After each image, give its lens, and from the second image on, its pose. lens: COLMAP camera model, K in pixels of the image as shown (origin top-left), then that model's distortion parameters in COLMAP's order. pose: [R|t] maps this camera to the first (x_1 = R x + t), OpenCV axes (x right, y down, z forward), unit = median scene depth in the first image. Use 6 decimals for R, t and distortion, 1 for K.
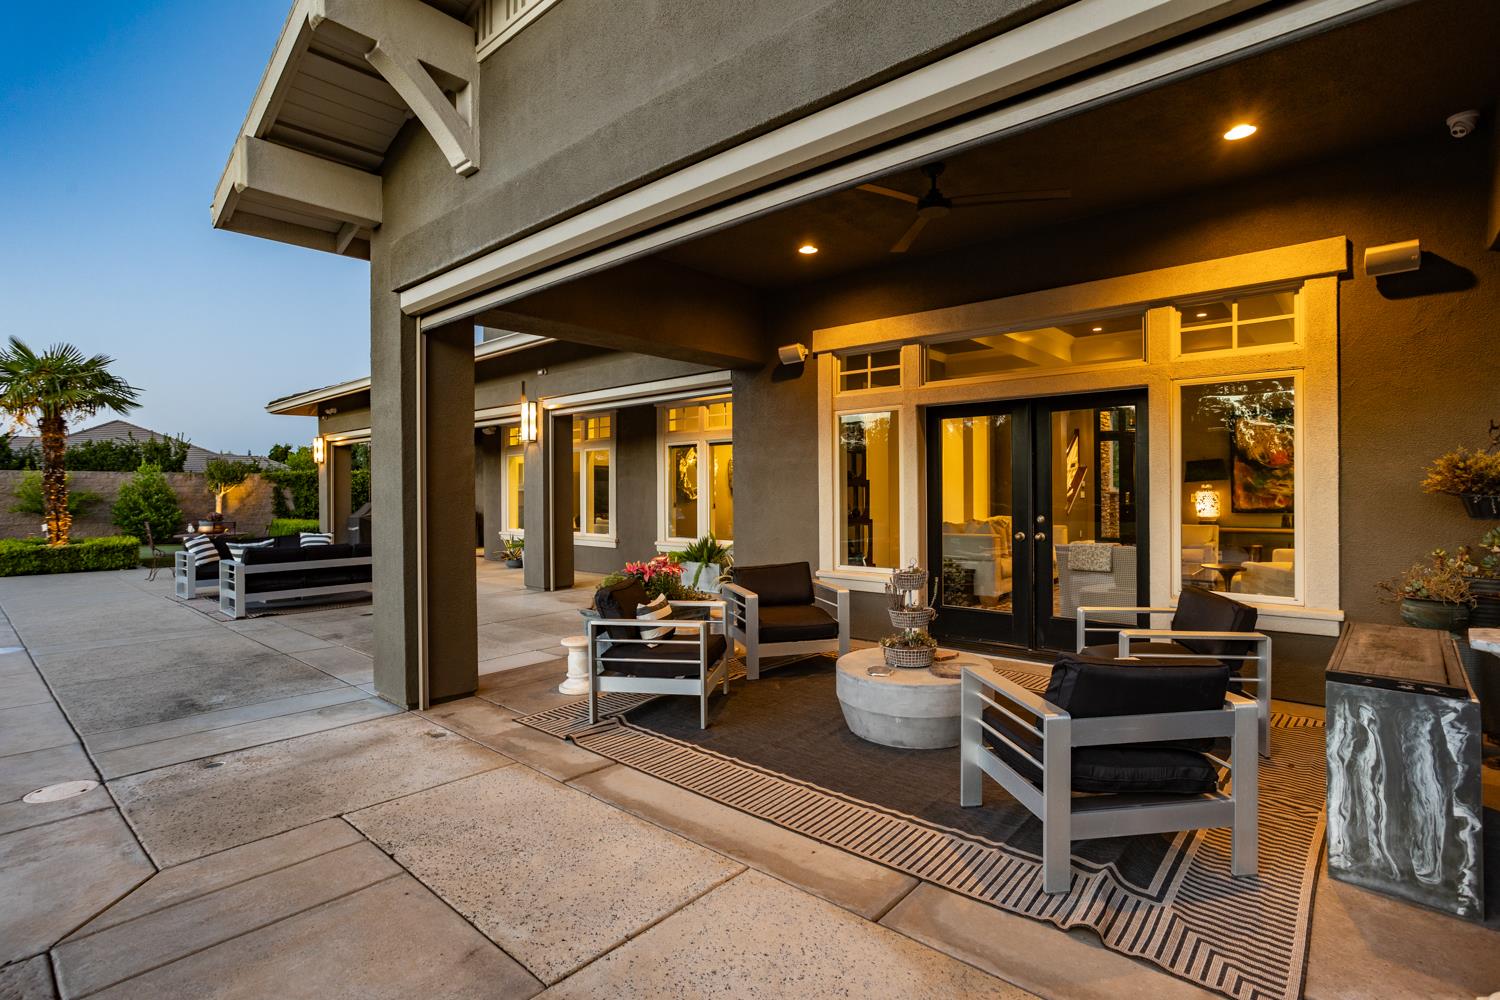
lens RADIAL K [[729.8, 0, 745.4], [0, 729.8, 496.0], [0, 0, 1]] dist [-0.056873, 0.037256]
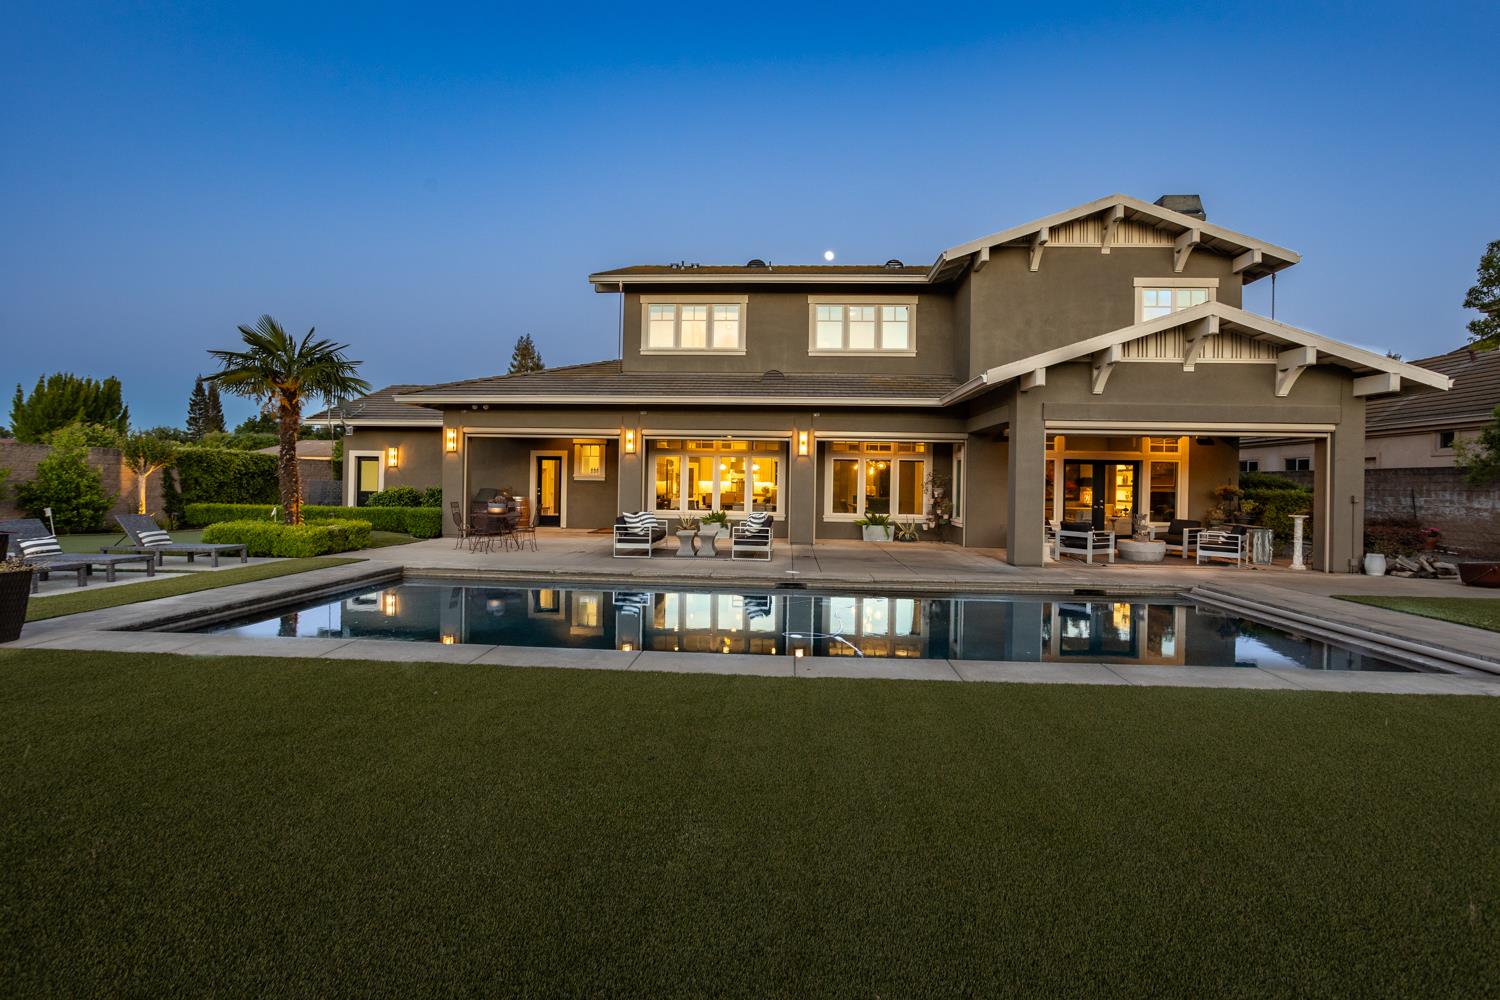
lens RADIAL K [[739.9, 0, 745.5], [0, 739.9, 486.0], [0, 0, 1]] dist [-0.061022, 0.041113]
pose [[0.786286, 0.017536, 0.617613, -2.222909], [-0.018227, 0.999820, -0.005183, 0.009692], [-0.617593, -0.007182, 0.786465, -0.379451]]
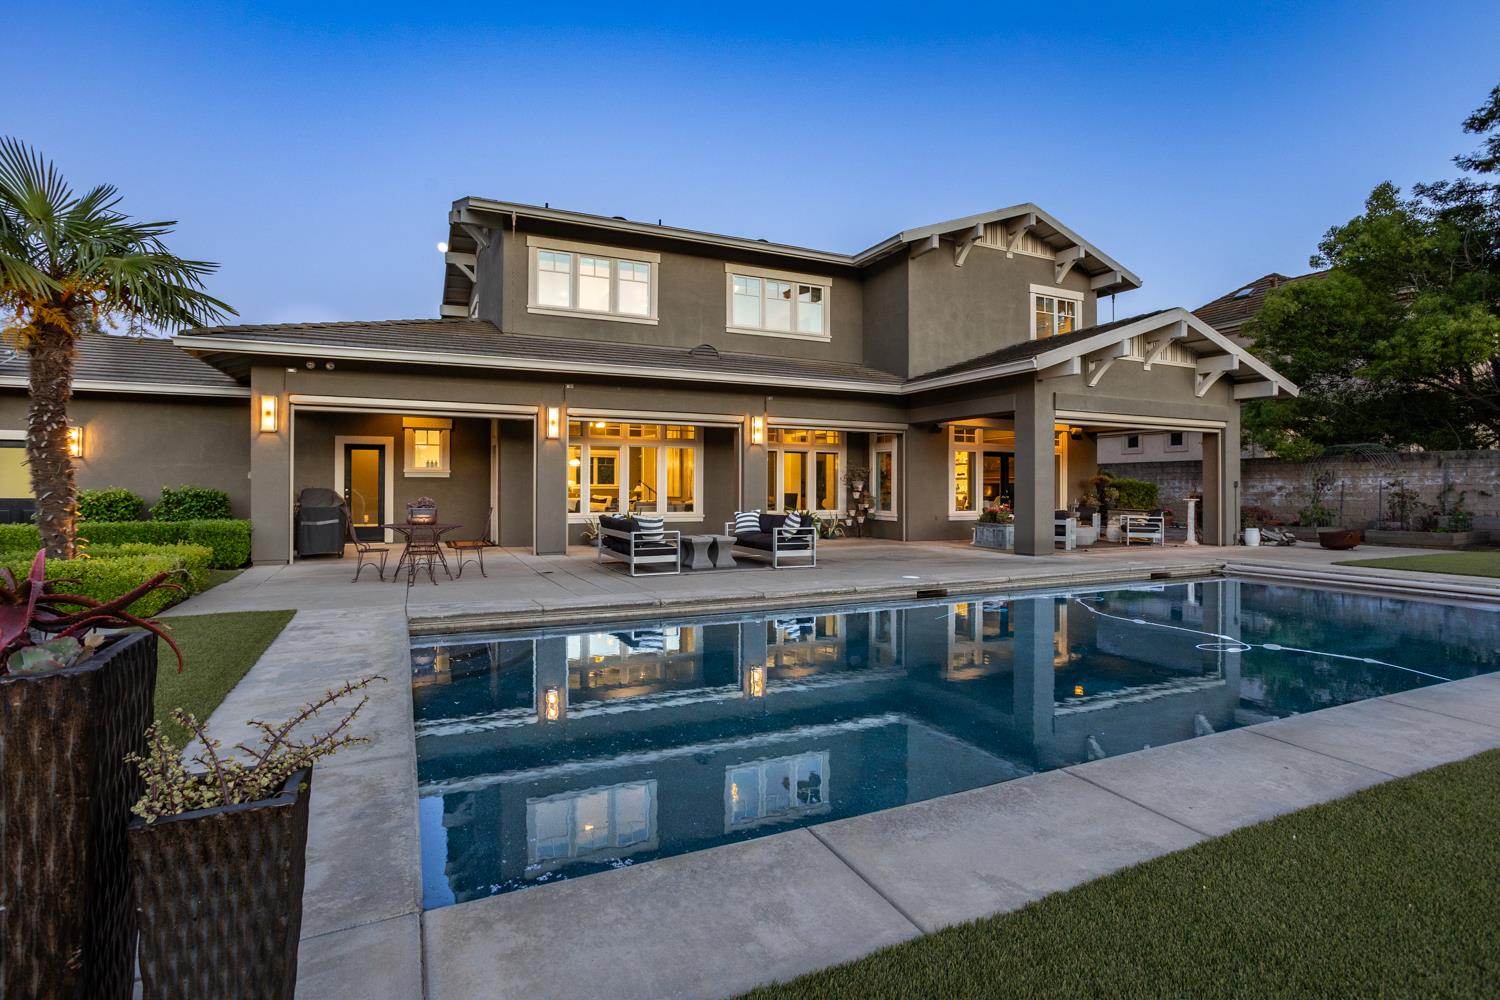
lens RADIAL K [[739.9, 0, 745.5], [0, 739.9, 486.0], [0, 0, 1]] dist [-0.061022, 0.041113]
pose [[0.390958, 0.011131, 0.920341, -2.547235], [0.001117, 0.999920, -0.012568, 0.039900], [-0.920408, 0.005941, 0.390915, 0.695765]]
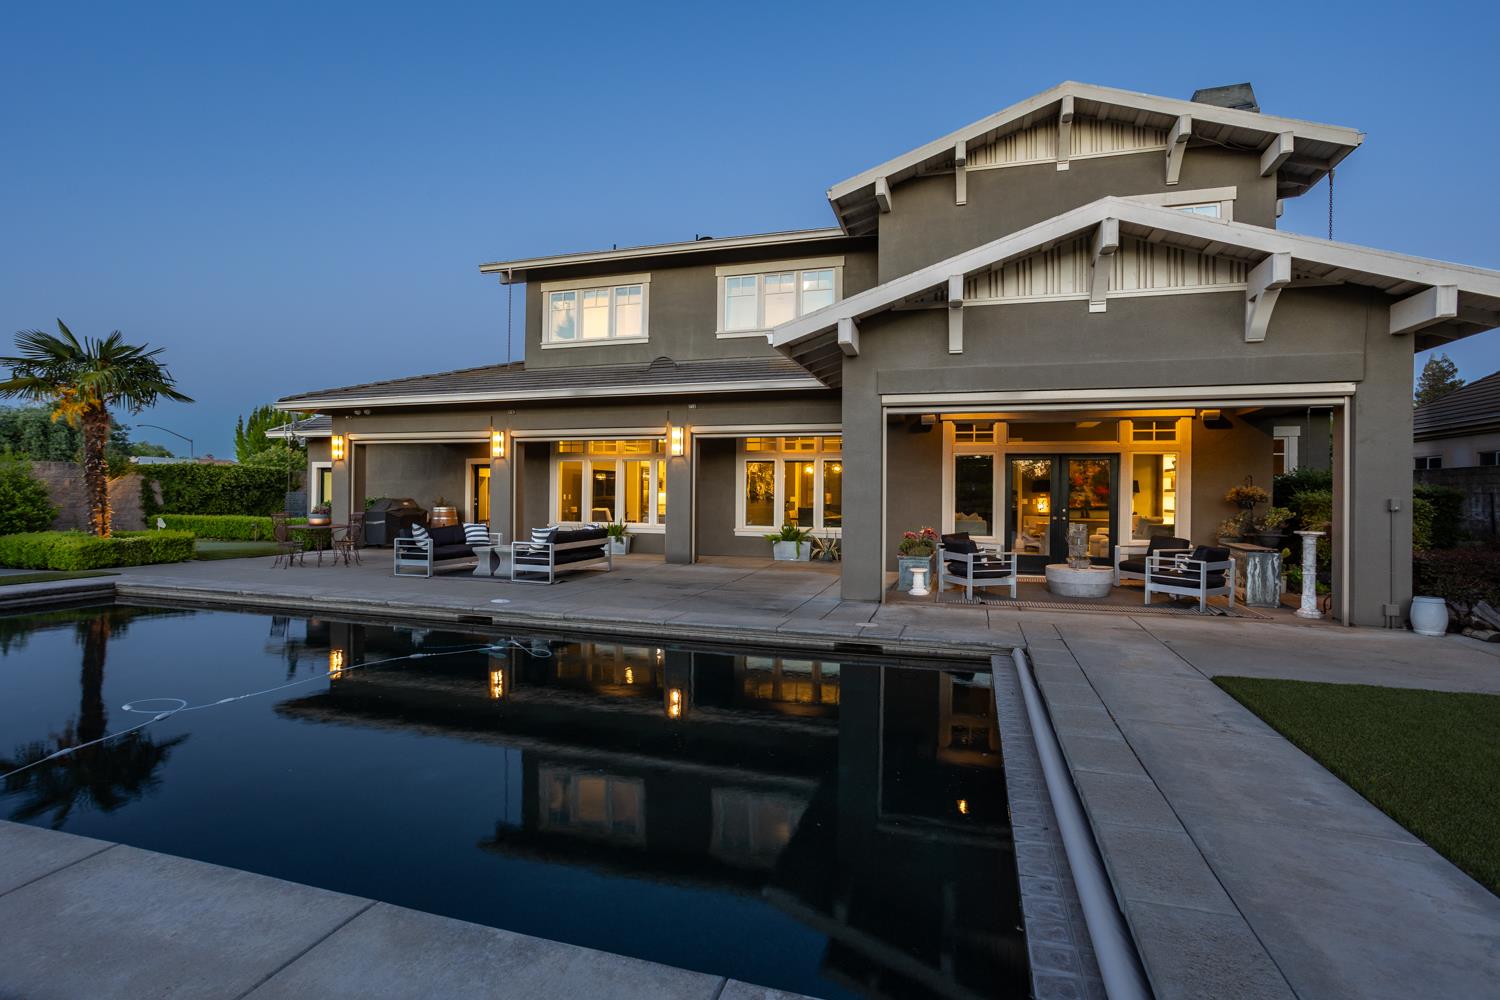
lens RADIAL K [[729.8, 0, 745.4], [0, 729.8, 496.0], [0, 0, 1]] dist [-0.056873, 0.037256]
pose [[0.910535, 0.013019, 0.413226, -1.156280], [-0.012423, 0.999914, -0.004129, 0.008445], [-0.413245, -0.001373, 0.910619, -0.480632]]
